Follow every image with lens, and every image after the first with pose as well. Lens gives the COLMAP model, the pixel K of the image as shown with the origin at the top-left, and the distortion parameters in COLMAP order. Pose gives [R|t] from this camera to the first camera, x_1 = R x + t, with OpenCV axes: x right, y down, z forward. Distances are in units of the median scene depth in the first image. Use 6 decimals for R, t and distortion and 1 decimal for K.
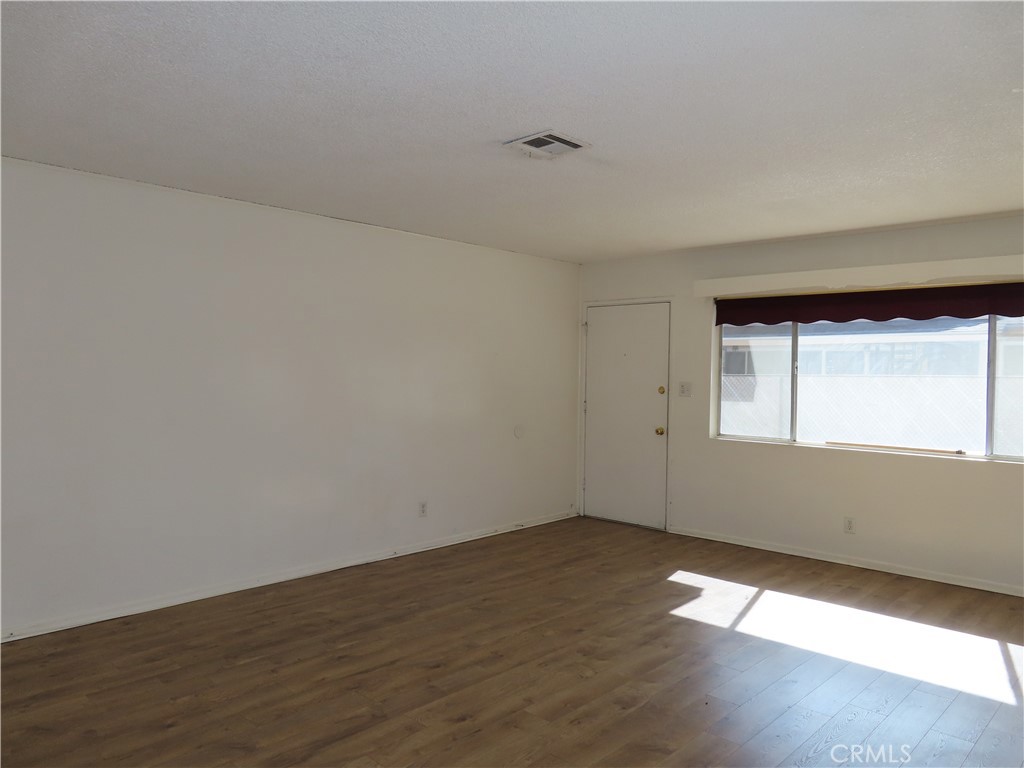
lens RADIAL K [[733.9, 0, 512.0], [0, 733.9, 382.3], [0, 0, 1]] dist [0.002384, -0.003597]
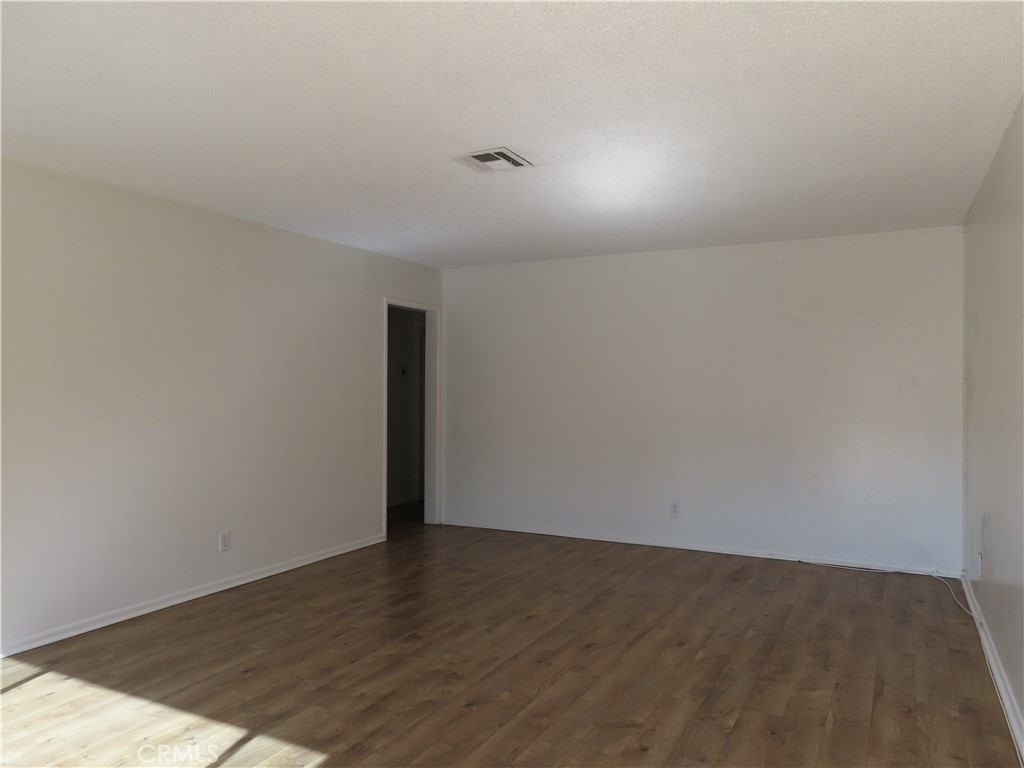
lens RADIAL K [[733.9, 0, 512.0], [0, 733.9, 383.4], [0, 0, 1]] dist [0.002384, -0.003597]
pose [[-0.963922, -0.013650, -0.265835, 0.286132], [-0.017046, 0.999800, 0.010469, -0.006107], [0.265639, 0.014623, -0.963962, 1.940584]]
